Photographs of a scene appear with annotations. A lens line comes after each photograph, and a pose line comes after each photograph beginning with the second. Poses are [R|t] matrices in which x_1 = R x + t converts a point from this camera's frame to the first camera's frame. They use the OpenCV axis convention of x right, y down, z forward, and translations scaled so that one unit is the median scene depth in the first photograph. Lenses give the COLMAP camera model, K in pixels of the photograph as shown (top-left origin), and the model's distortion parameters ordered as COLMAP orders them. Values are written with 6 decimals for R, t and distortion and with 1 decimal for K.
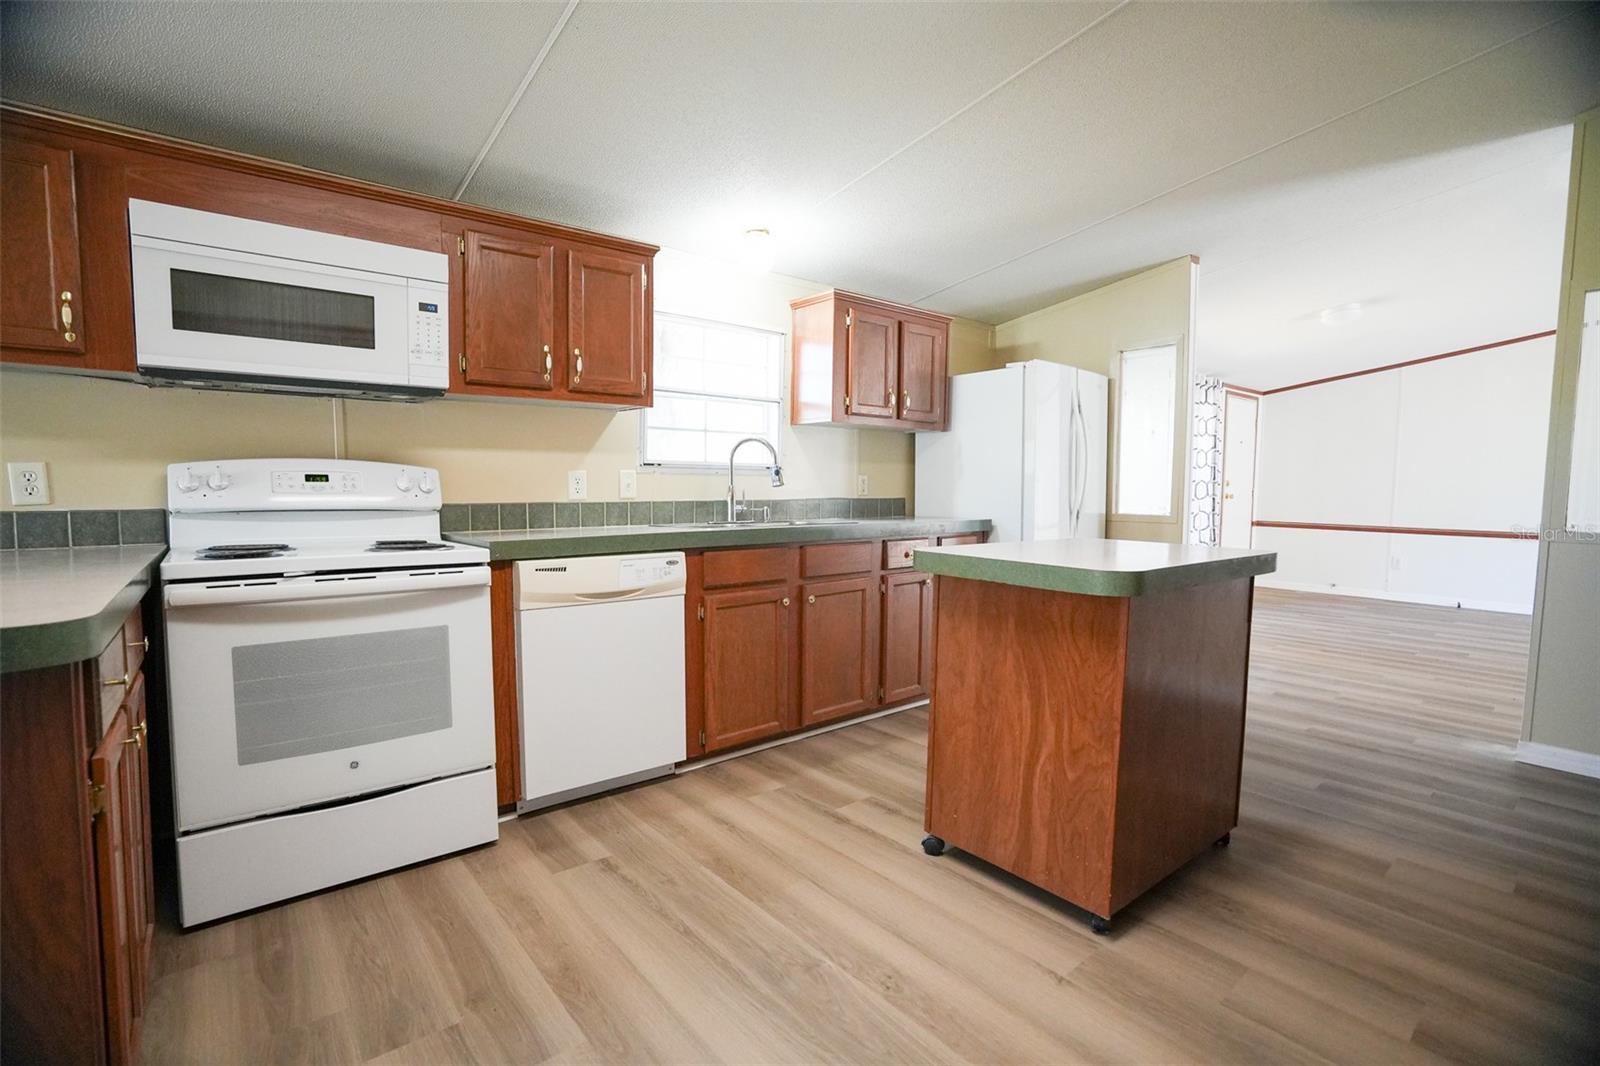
lens RADIAL K [[731.7, 0, 799.1], [0, 731.7, 533.0], [0, 0, 1]] dist [-0.046581, 0.014246]
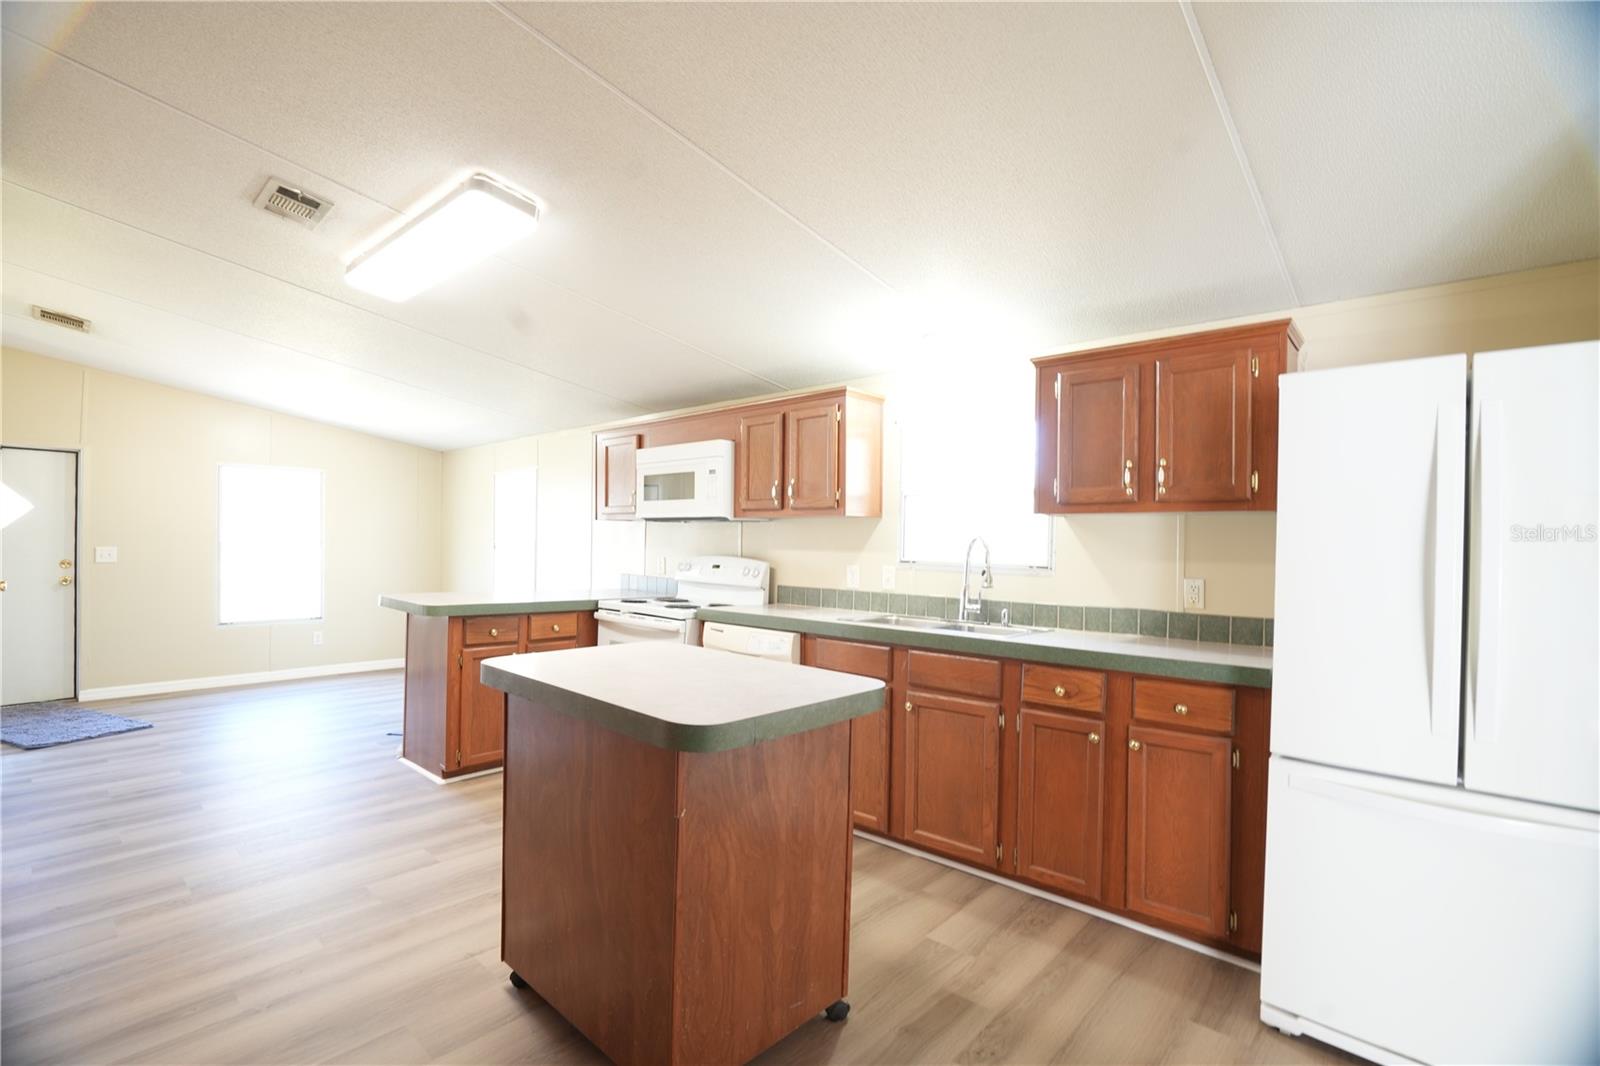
lens RADIAL K [[731.7, 0, 794.9], [0, 731.7, 542.6], [0, 0, 1]] dist [-0.046581, 0.014246]
pose [[0.151770, -0.005548, -0.988400, 1.147016], [-0.083244, 0.996360, -0.018375, -0.112941], [0.984904, 0.085068, 0.150756, 0.849517]]
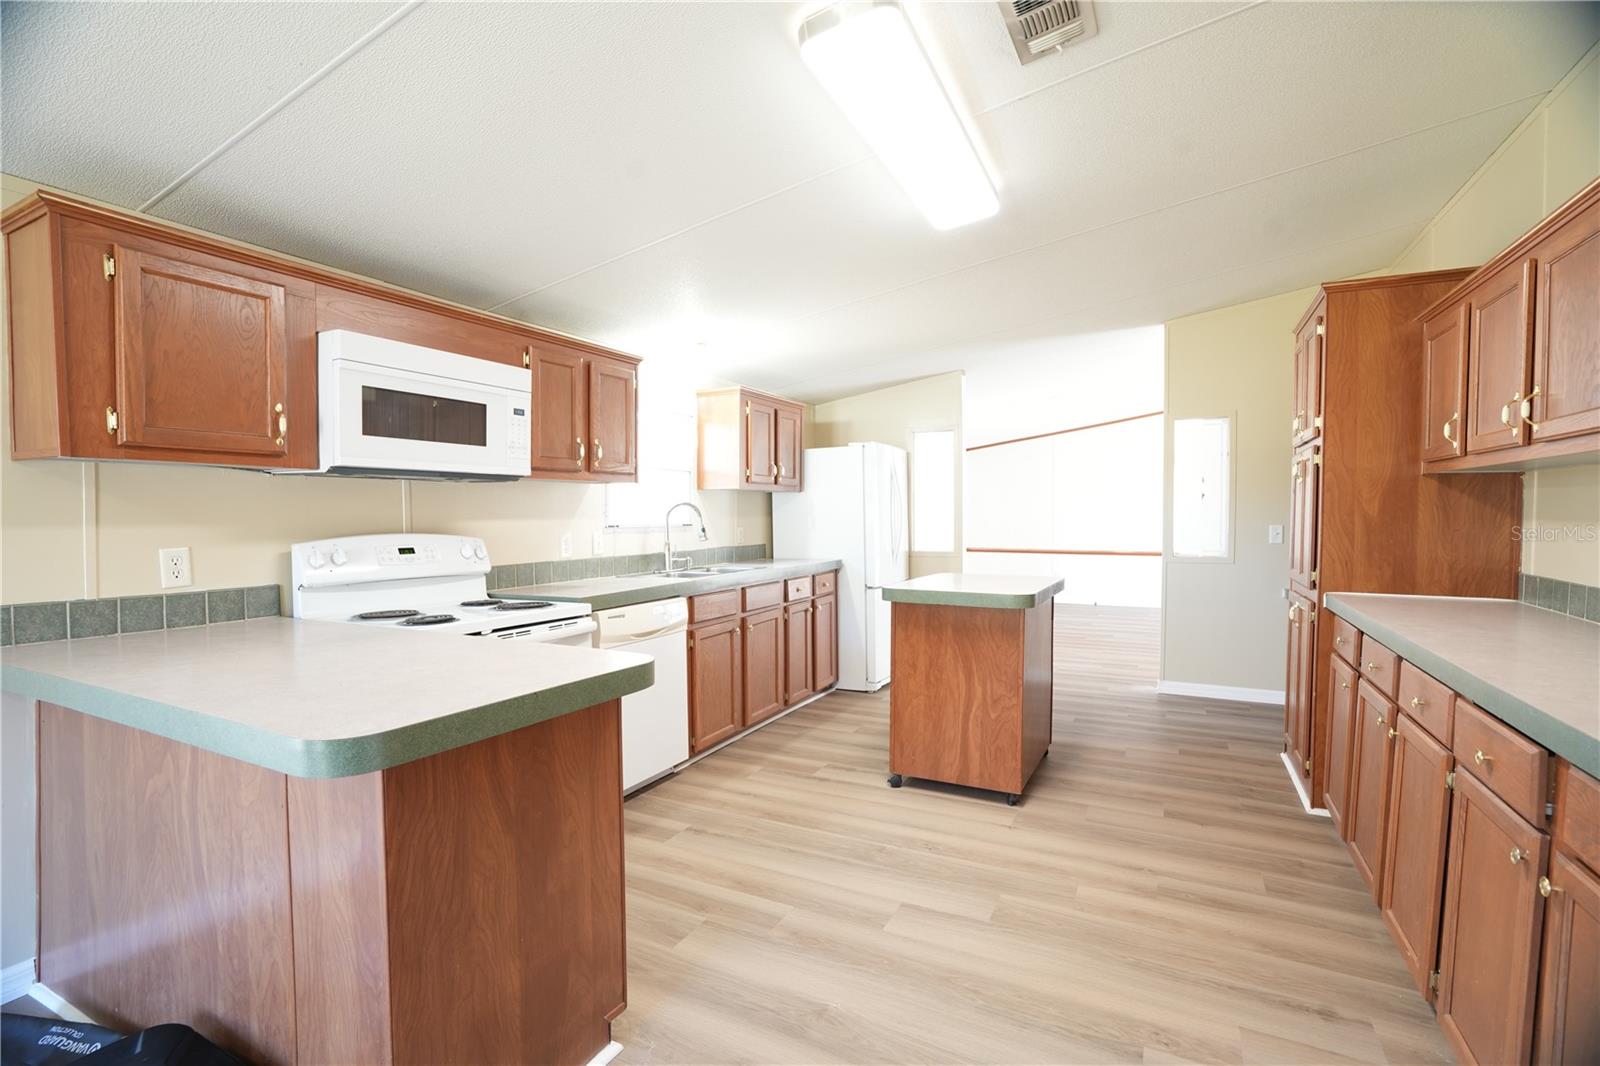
lens RADIAL K [[731.7, 0, 796.1], [0, 731.7, 533.9], [0, 0, 1]] dist [-0.046581, 0.014246]
pose [[0.918926, -0.022789, 0.393772, -0.516630], [0.037980, 0.998803, -0.030827, -0.041392], [-0.392598, 0.043284, 0.918691, -0.297658]]
